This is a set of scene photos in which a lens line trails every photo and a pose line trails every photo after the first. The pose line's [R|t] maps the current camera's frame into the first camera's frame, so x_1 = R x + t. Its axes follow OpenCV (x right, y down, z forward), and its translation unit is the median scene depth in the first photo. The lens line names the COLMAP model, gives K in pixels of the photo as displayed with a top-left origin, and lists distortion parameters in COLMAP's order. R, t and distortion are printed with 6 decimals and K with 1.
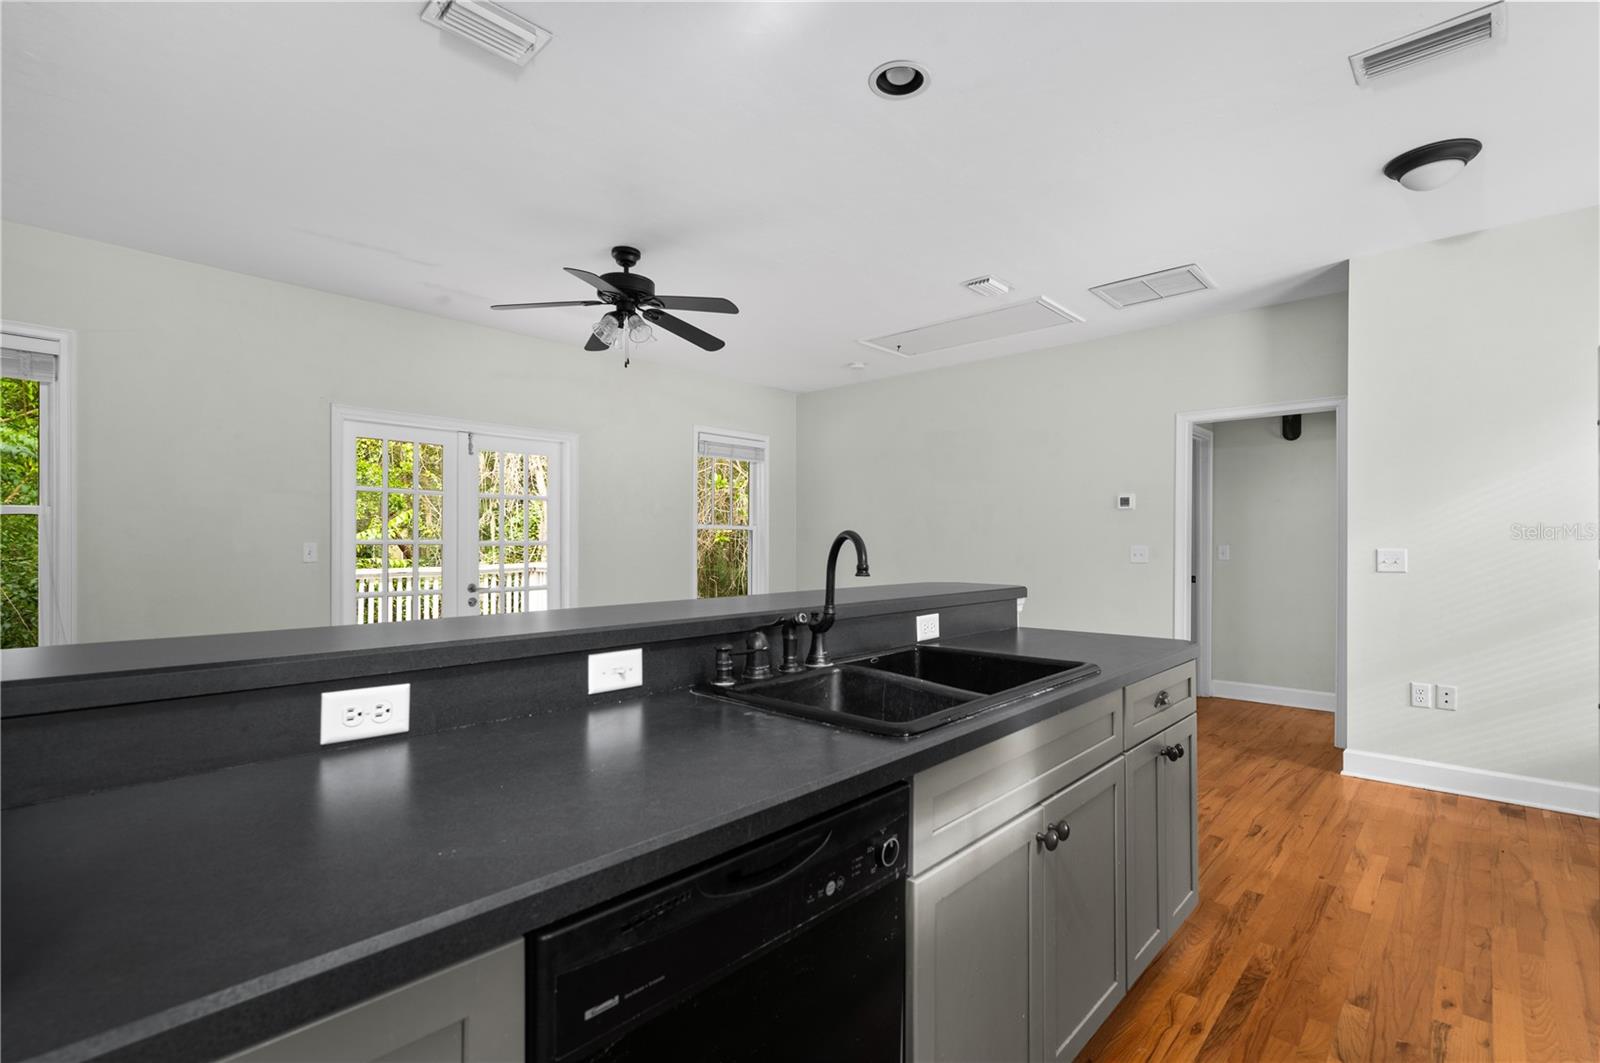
lens RADIAL K [[731.0, 0, 798.8], [0, 731.0, 533.0], [0, 0, 1]] dist [0.000337, 0.000404]
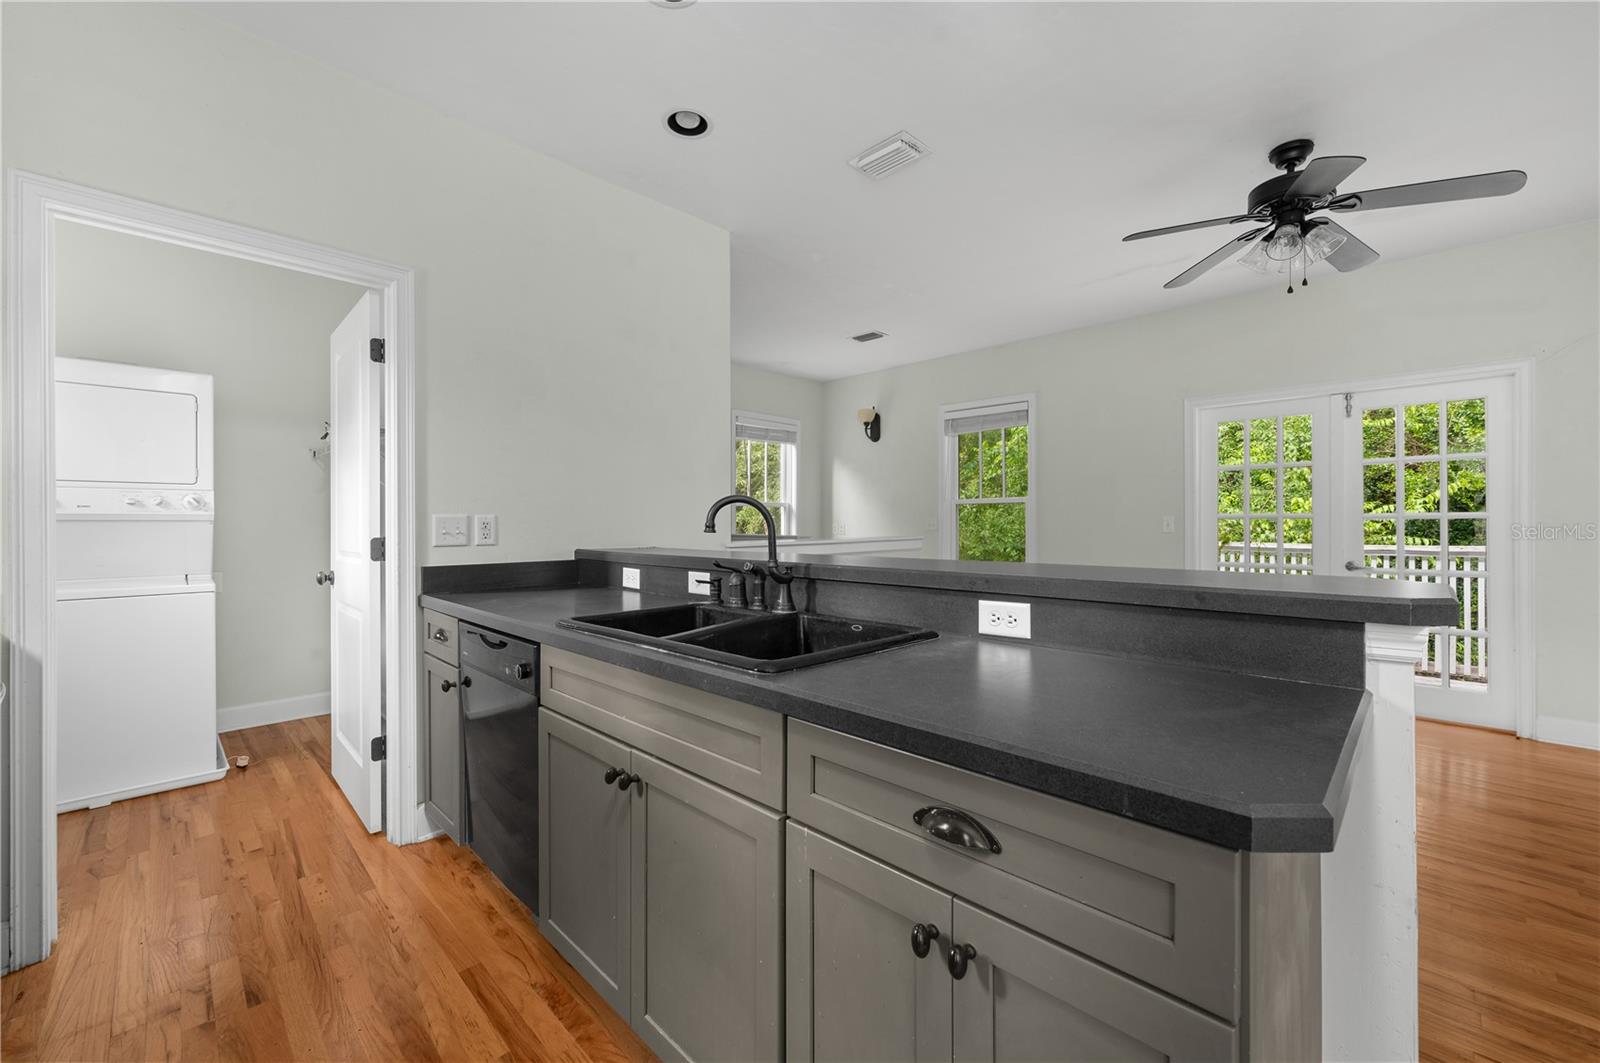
lens RADIAL K [[639.5, 0, 799.4], [0, 639.5, 514.7], [0, 0, 1]] dist [0.000607, 0.000079]
pose [[-0.027765, -0.015913, -0.999488, 0.680032], [0.013498, 0.999776, -0.016292, 0.027722], [0.999523, -0.013944, -0.027544, 0.689275]]
